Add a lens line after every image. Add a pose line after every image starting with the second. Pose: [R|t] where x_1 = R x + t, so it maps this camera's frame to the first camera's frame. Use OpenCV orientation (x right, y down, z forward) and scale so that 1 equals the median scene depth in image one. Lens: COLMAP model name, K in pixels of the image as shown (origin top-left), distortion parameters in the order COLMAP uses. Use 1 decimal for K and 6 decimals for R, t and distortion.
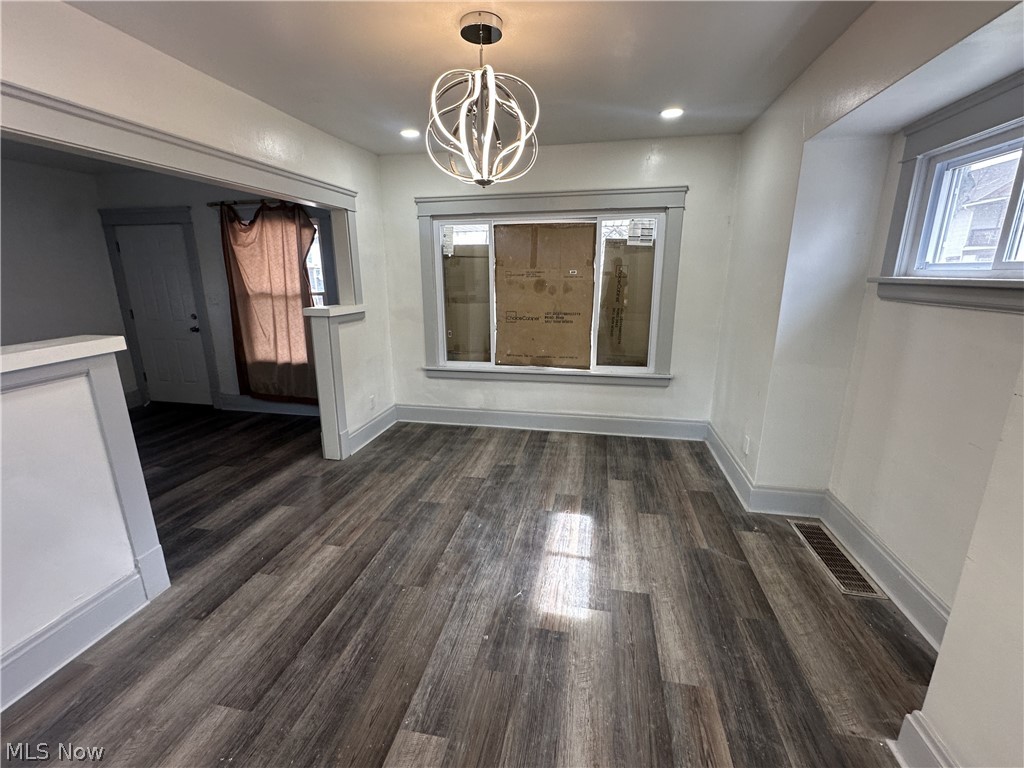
lens RADIAL K [[433.7, 0, 512.0], [0, 433.7, 384.0], [0, 0, 1]] dist [-0.003394, -0.000172]
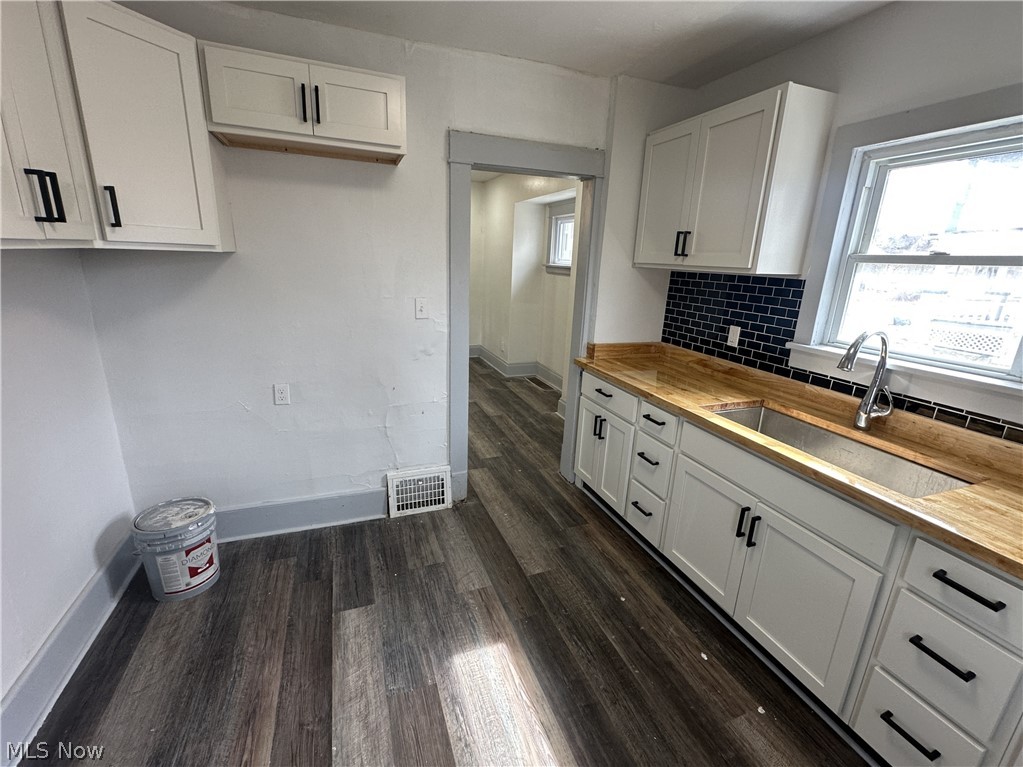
lens RADIAL K [[437.8, 0, 511.5], [0, 437.8, 383.5], [0, 0, 1]] dist [-0.002848, -0.000572]
pose [[0.843656, -0.112848, 0.524891, -0.517836], [0.090900, 0.993569, 0.067508, 0.180704], [-0.529133, -0.009241, 0.848488, -0.758431]]
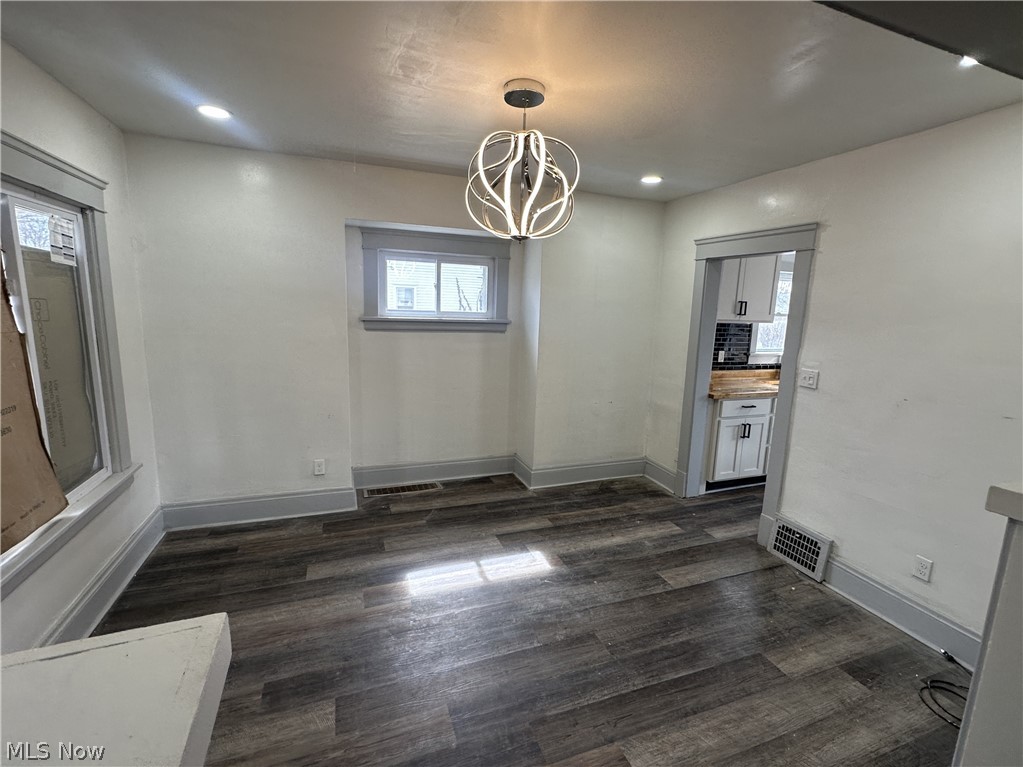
lens RADIAL K [[460.2, 0, 511.5], [0, 460.2, 383.5], [0, 0, 1]] dist [-0.000415, -0.000160]
pose [[-0.525833, -0.155225, 0.836305, -0.671742], [0.180824, 0.940334, 0.288227, -0.313894], [-0.831146, 0.302783, -0.466390, 1.093172]]
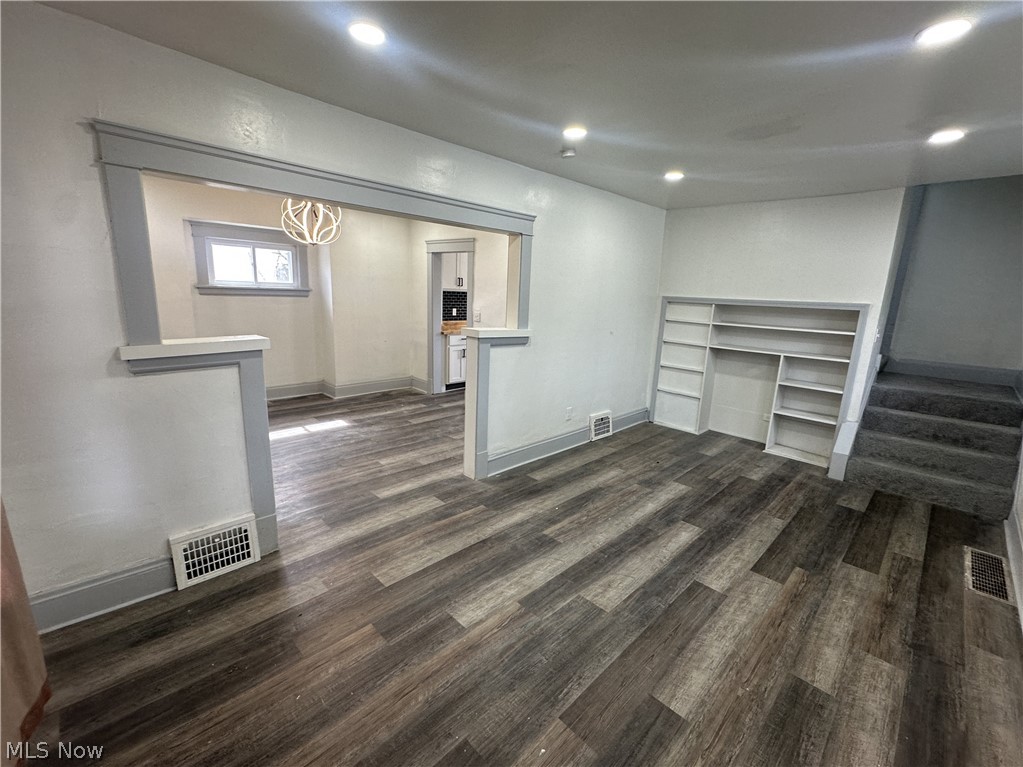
lens RADIAL K [[437.8, 0, 511.5], [0, 437.8, 383.5], [0, 0, 1]] dist [-0.002848, -0.000572]
pose [[-0.827363, -0.145083, 0.542606, -1.378688], [0.103693, 0.910002, 0.401428, -0.404836], [-0.552013, 0.388391, -0.737858, 1.526499]]
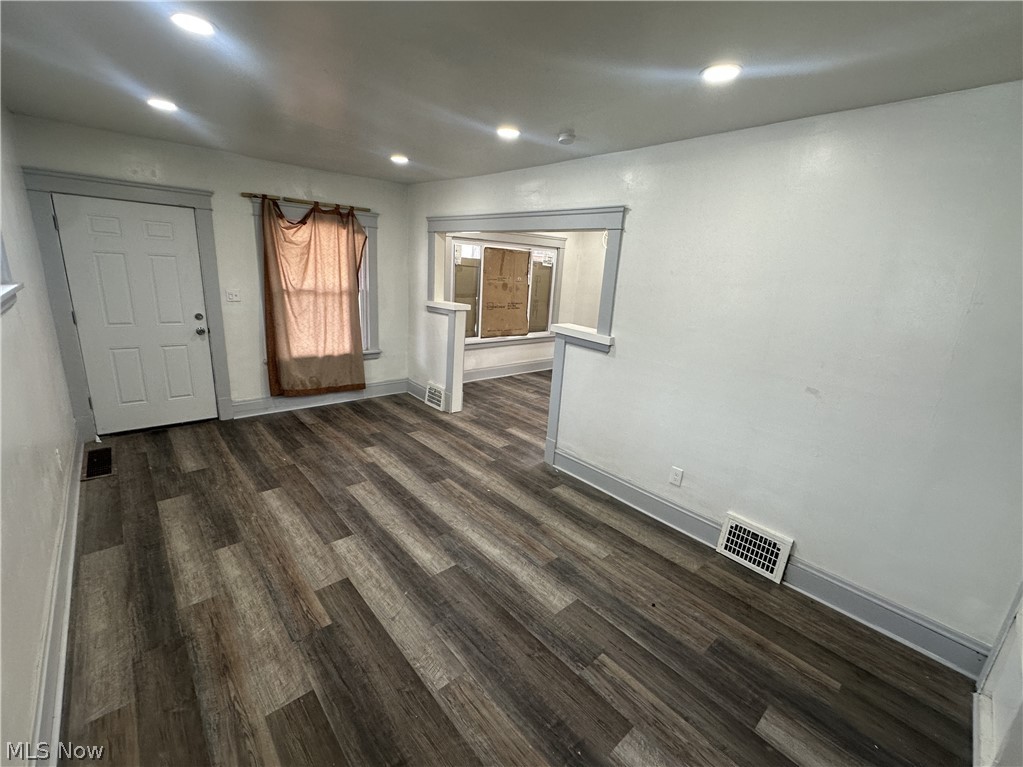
lens RADIAL K [[437.8, 0, 511.5], [0, 437.8, 383.5], [0, 0, 1]] dist [-0.002848, -0.000572]
pose [[0.600697, -0.168199, 0.781583, -1.751502], [0.135087, 0.984916, 0.108134, -0.058246], [-0.787981, 0.040626, 0.614357, -0.020738]]
